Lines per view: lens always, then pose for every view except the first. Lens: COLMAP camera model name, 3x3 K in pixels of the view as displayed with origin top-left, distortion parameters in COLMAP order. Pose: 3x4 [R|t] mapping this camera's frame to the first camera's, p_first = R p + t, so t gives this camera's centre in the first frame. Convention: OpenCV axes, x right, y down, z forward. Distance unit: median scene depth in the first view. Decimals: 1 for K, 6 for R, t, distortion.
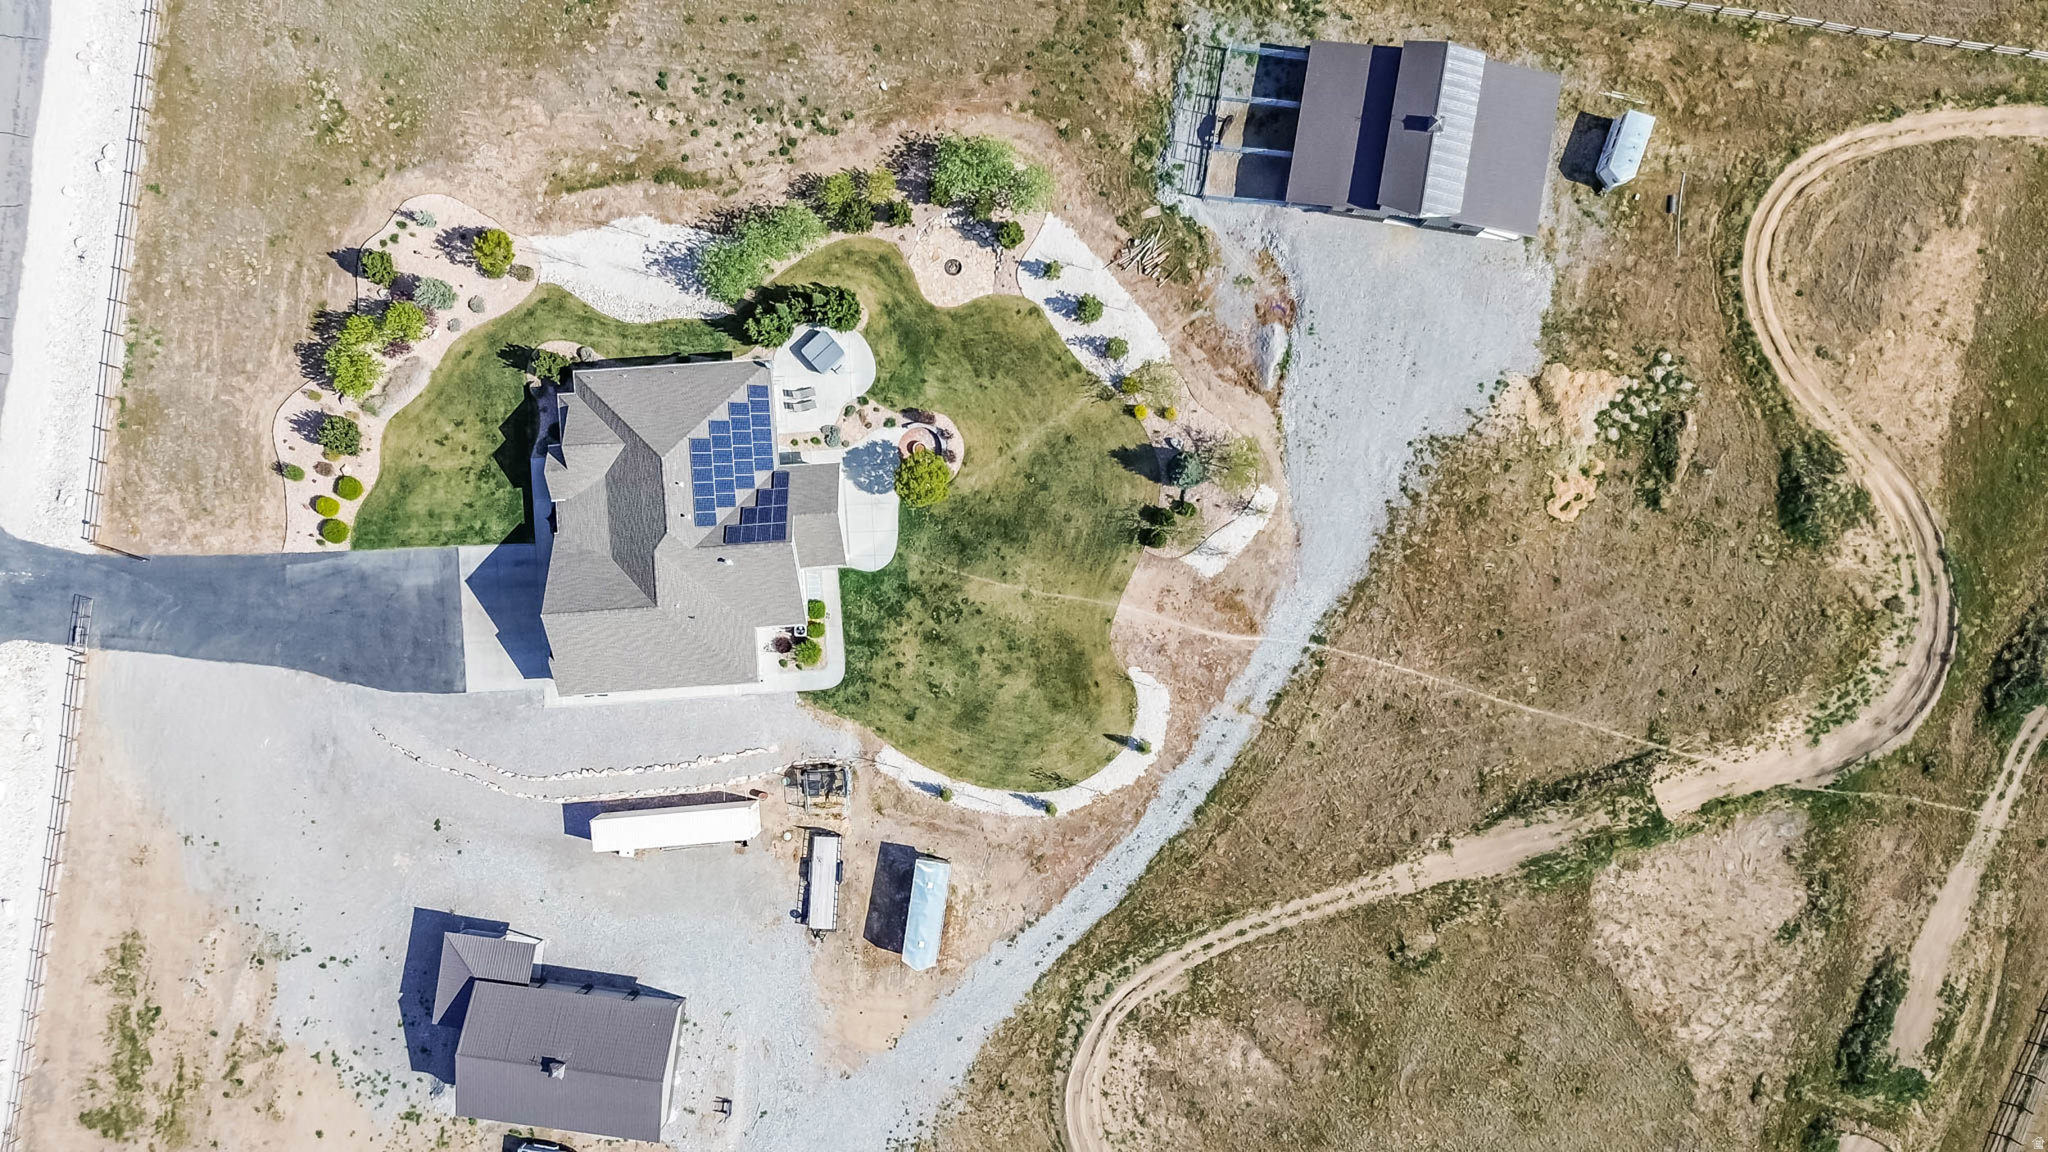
lens RADIAL K [[1448.7, 0, 1018.7], [0, 1448.7, 577.3], [0, 0, 1]] dist [0.077045, -0.080399]
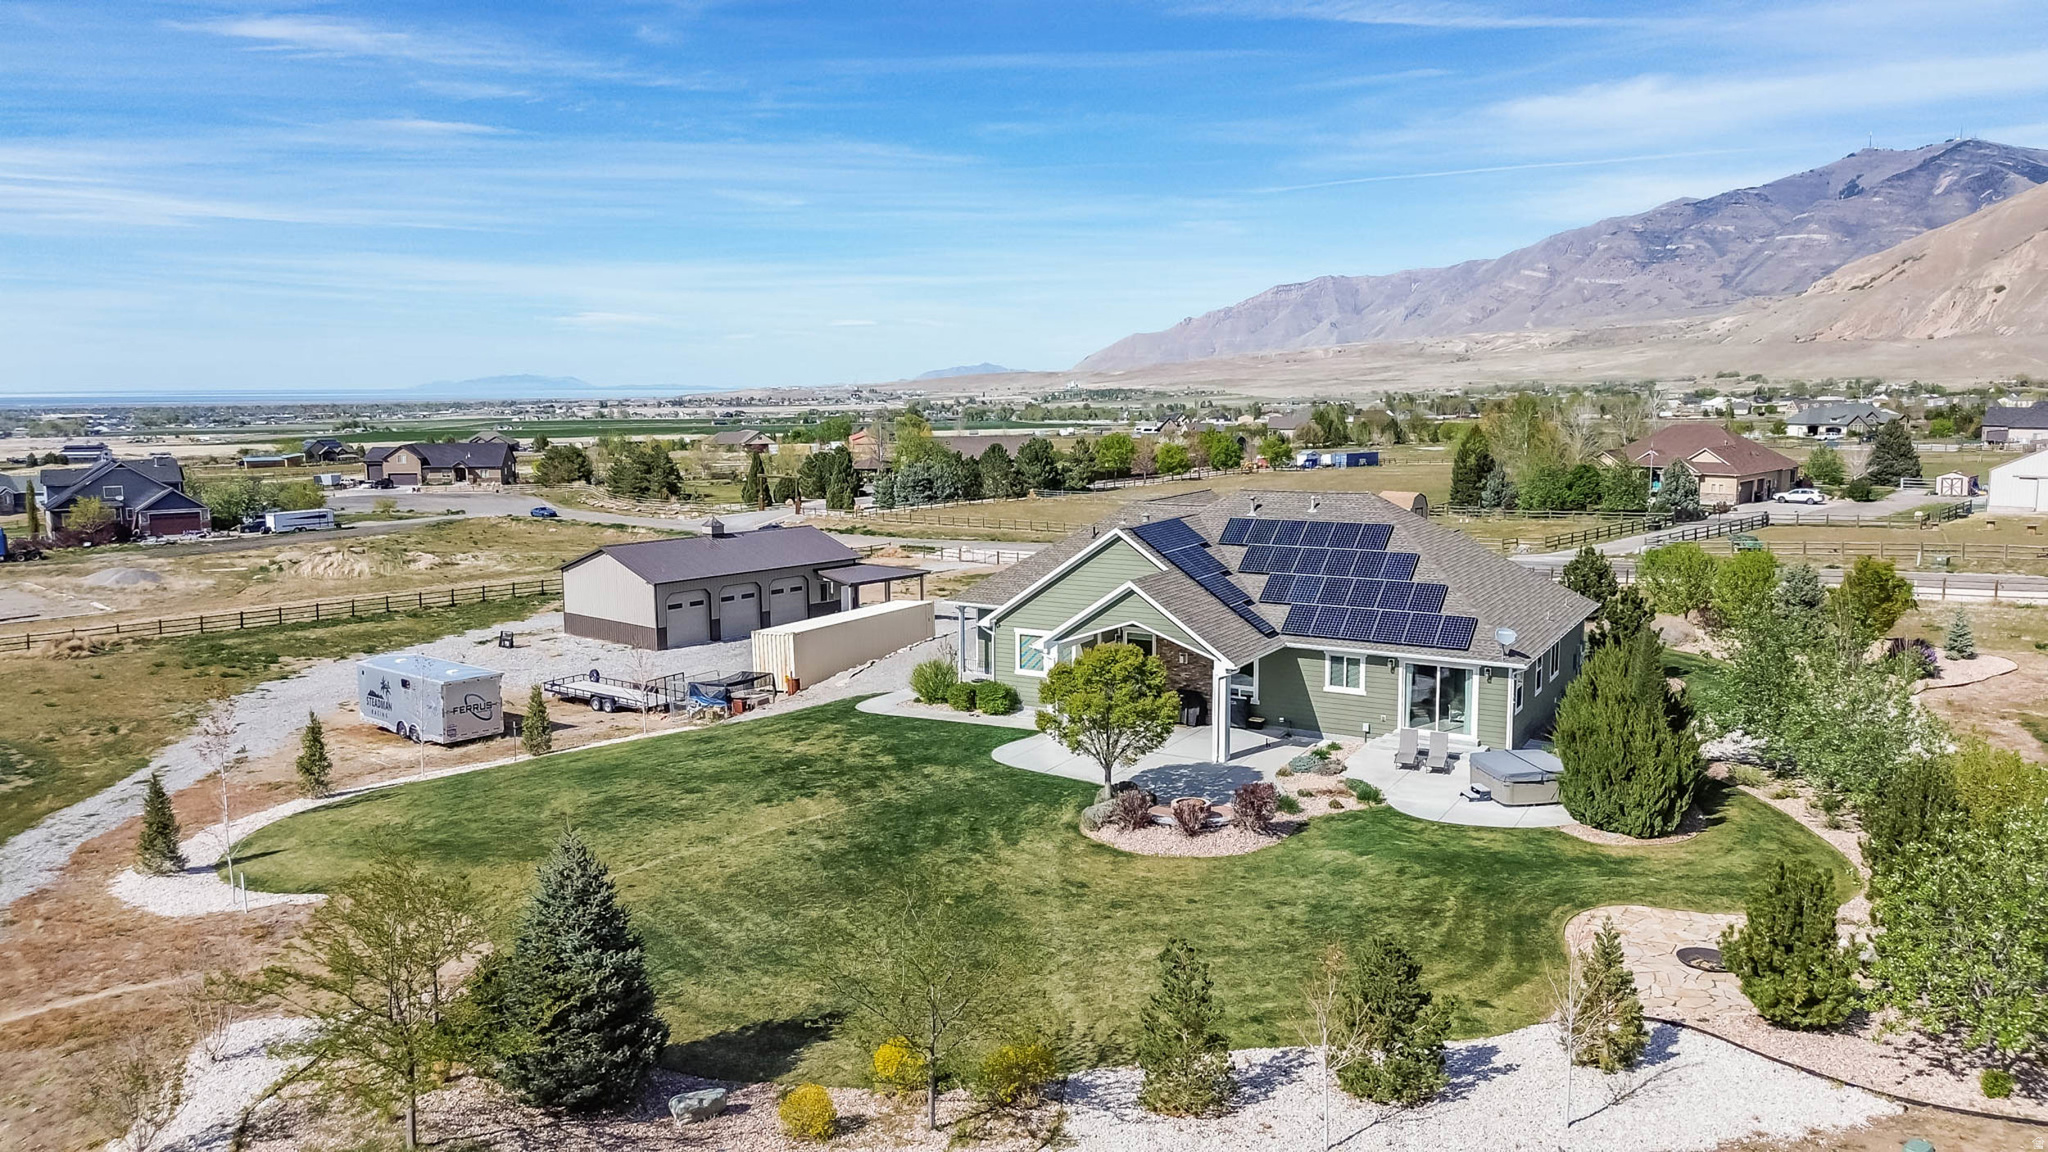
lens RADIAL K [[1448.7, 0, 1019.4], [0, 1448.7, 576.3], [0, 0, 1]] dist [0.077045, -0.080399]
pose [[-0.557641, 0.137061, -0.818689, 0.259661], [-0.829707, -0.062377, 0.554703, -0.259254], [0.024961, 0.988597, 0.148505, 0.888230]]
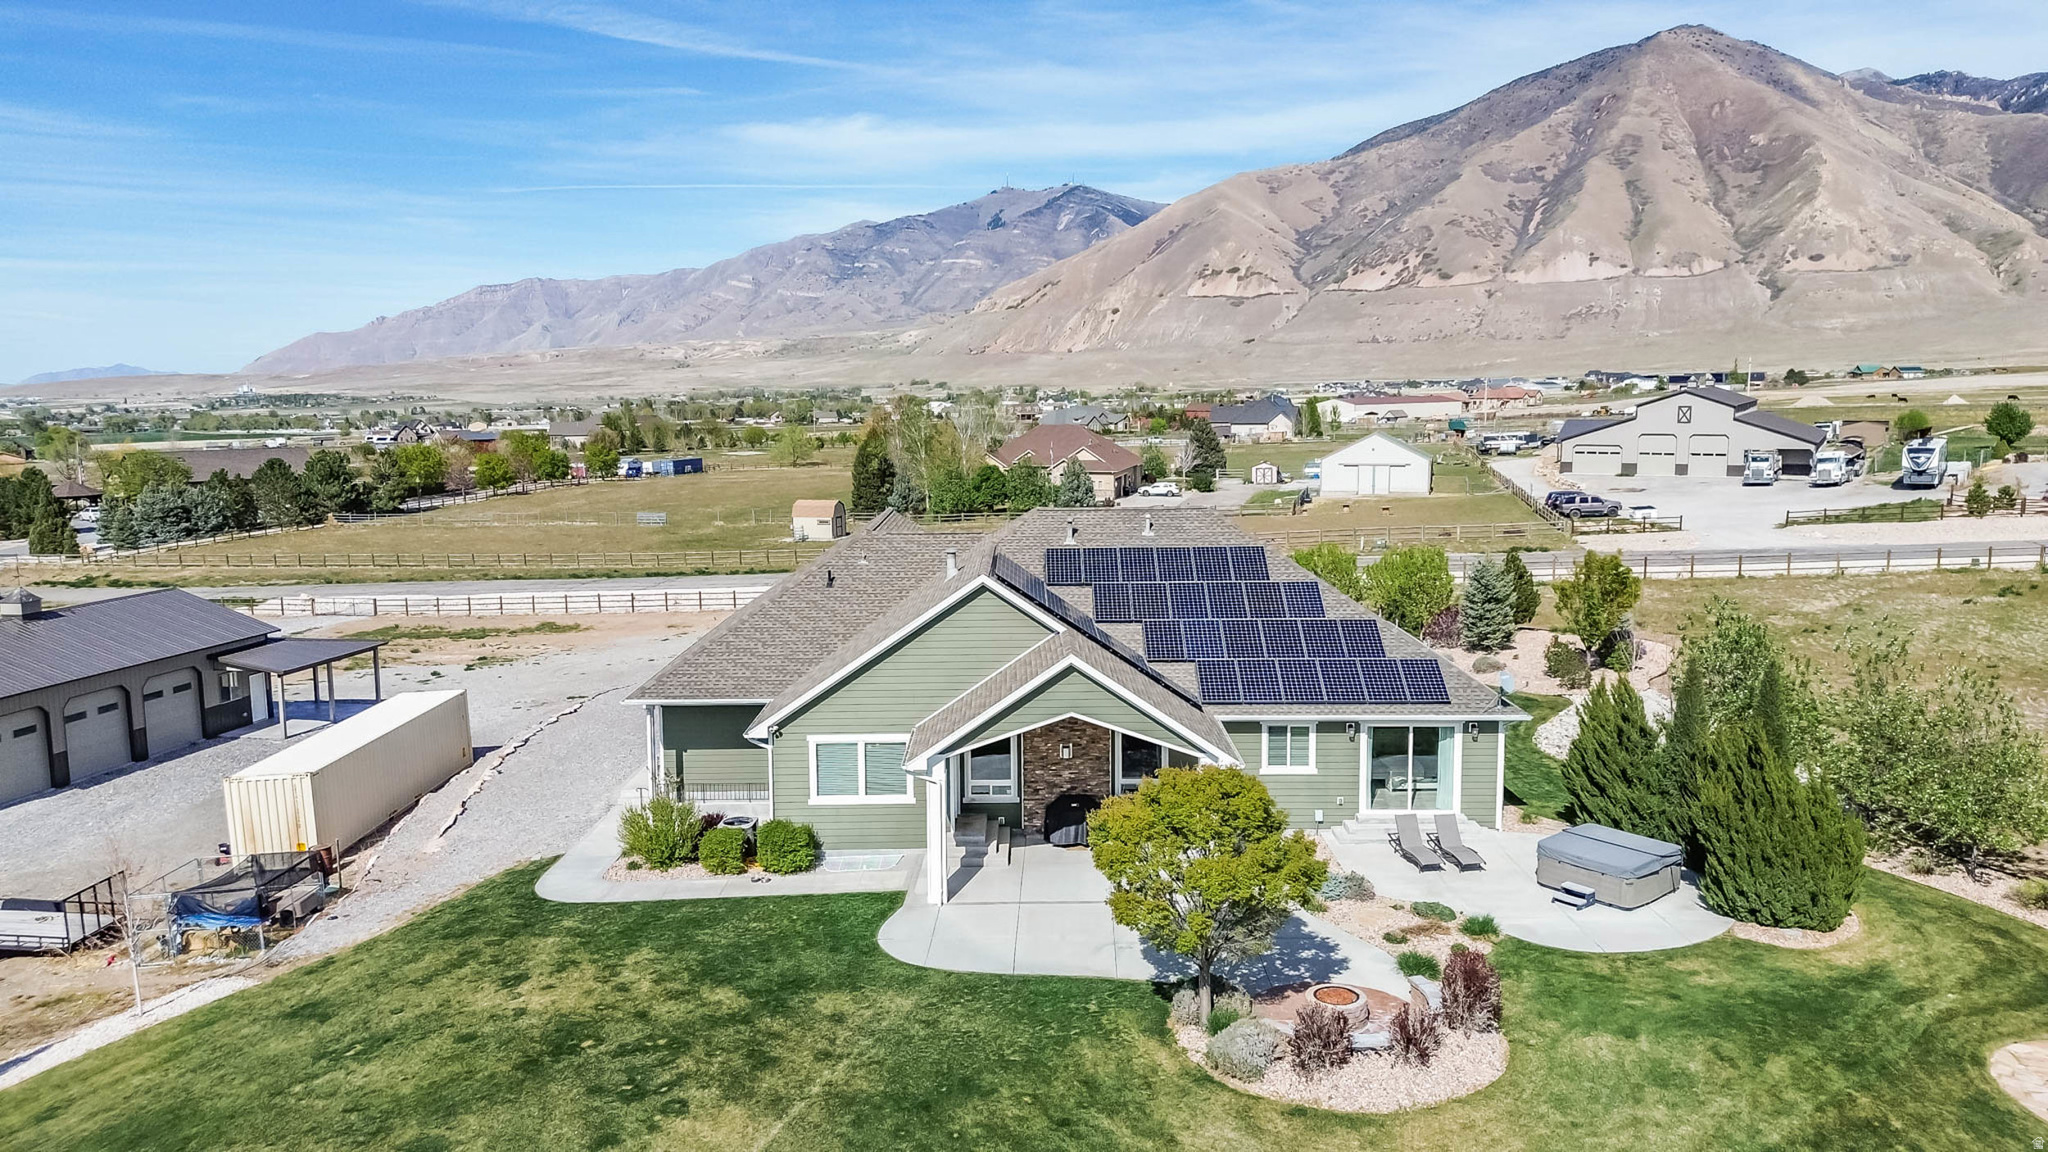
lens RADIAL K [[1448.7, 0, 1021.3], [0, 1448.7, 575.4], [0, 0, 1]] dist [0.077045, -0.080399]
pose [[-0.069451, 0.156170, -0.985285, 0.170235], [-0.997433, 0.006408, 0.071323, -0.053951], [0.017452, 0.987709, 0.155324, 0.893666]]
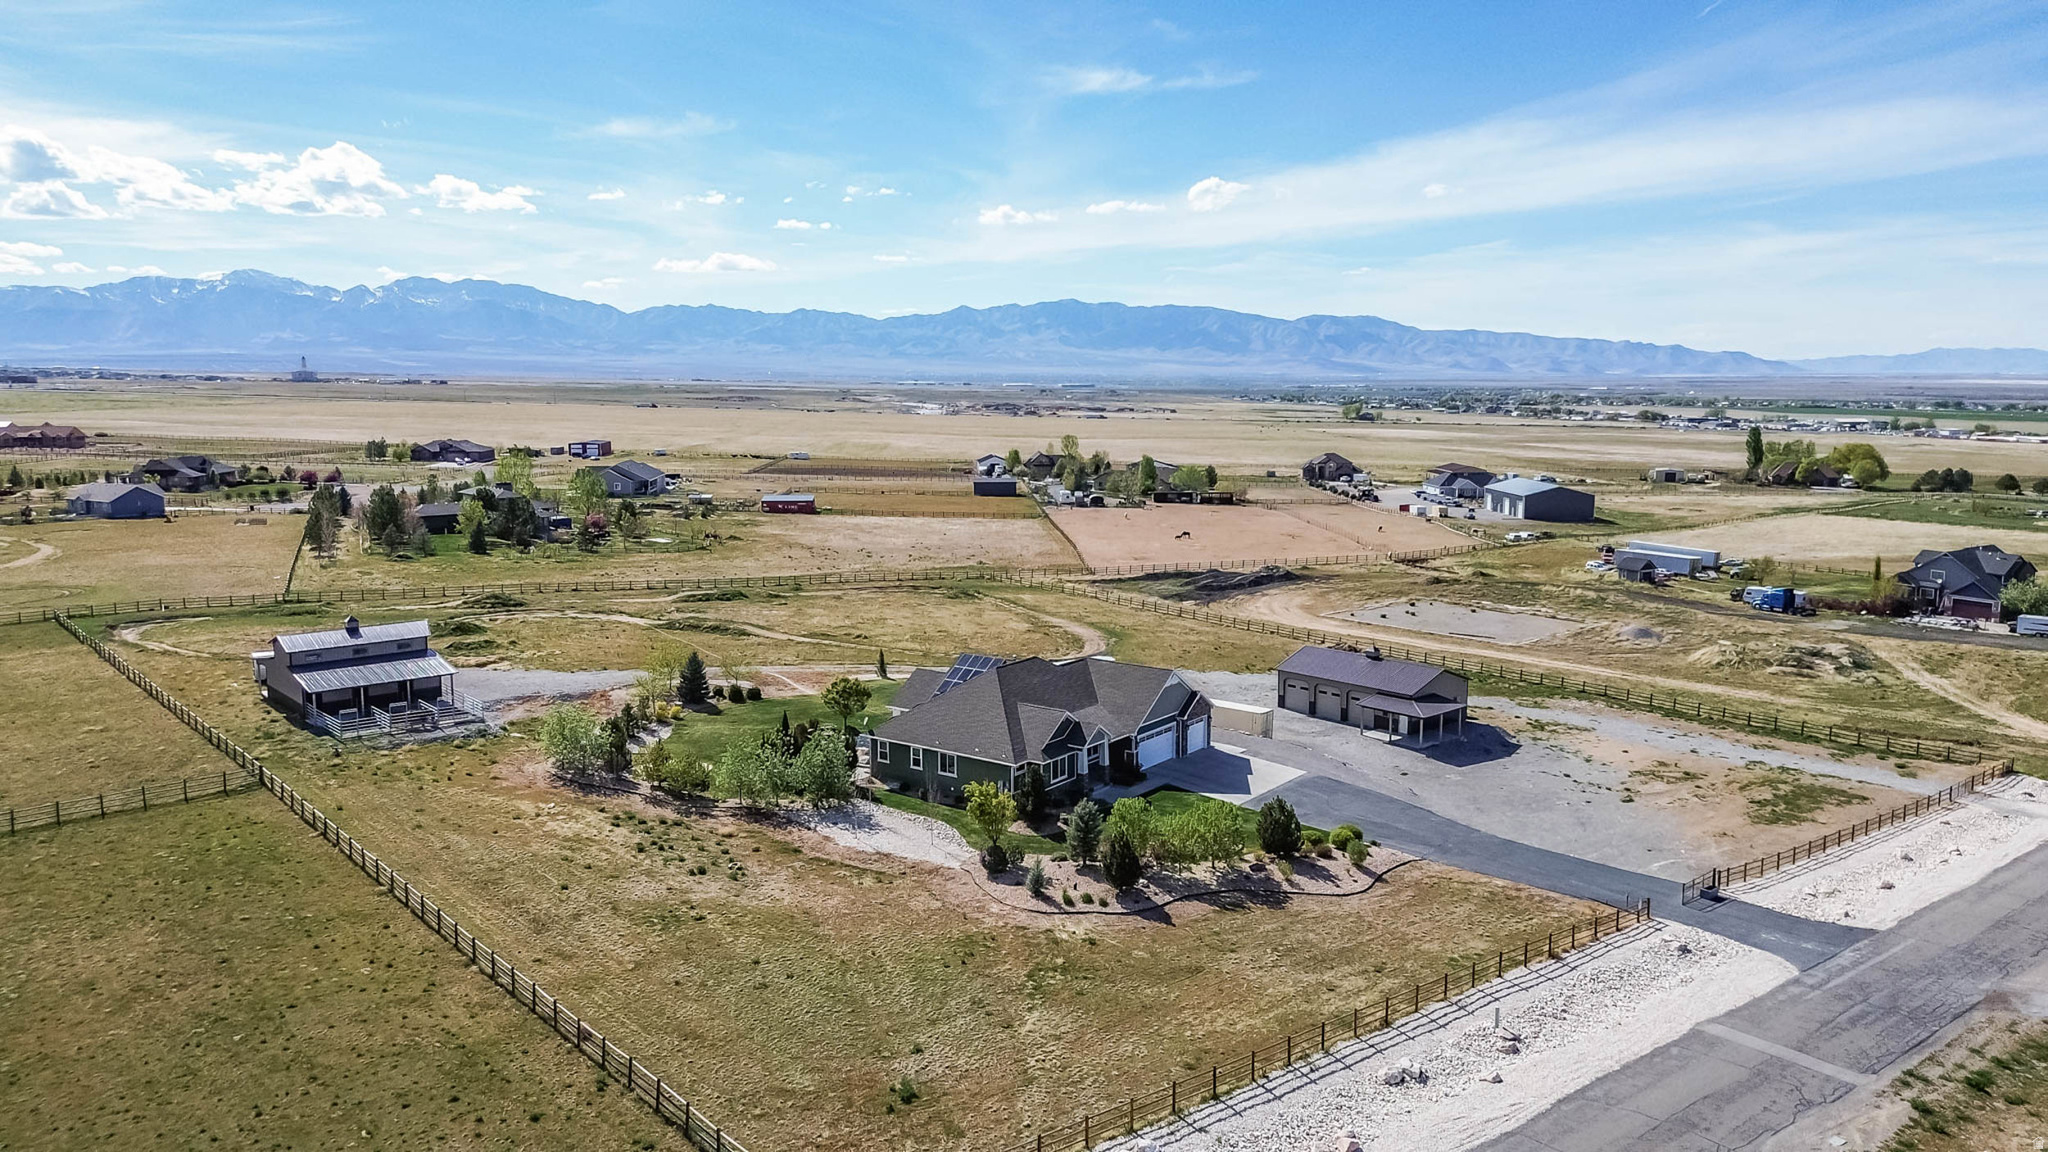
lens RADIAL K [[1448.7, 0, 1019.7], [0, 1448.7, 575.8], [0, 0, 1]] dist [0.077045, -0.080399]
pose [[-0.762161, -0.070036, 0.643588, -0.882853], [0.647271, -0.101276, 0.755502, -0.816571], [0.012267, 0.992390, 0.122521, 0.752149]]
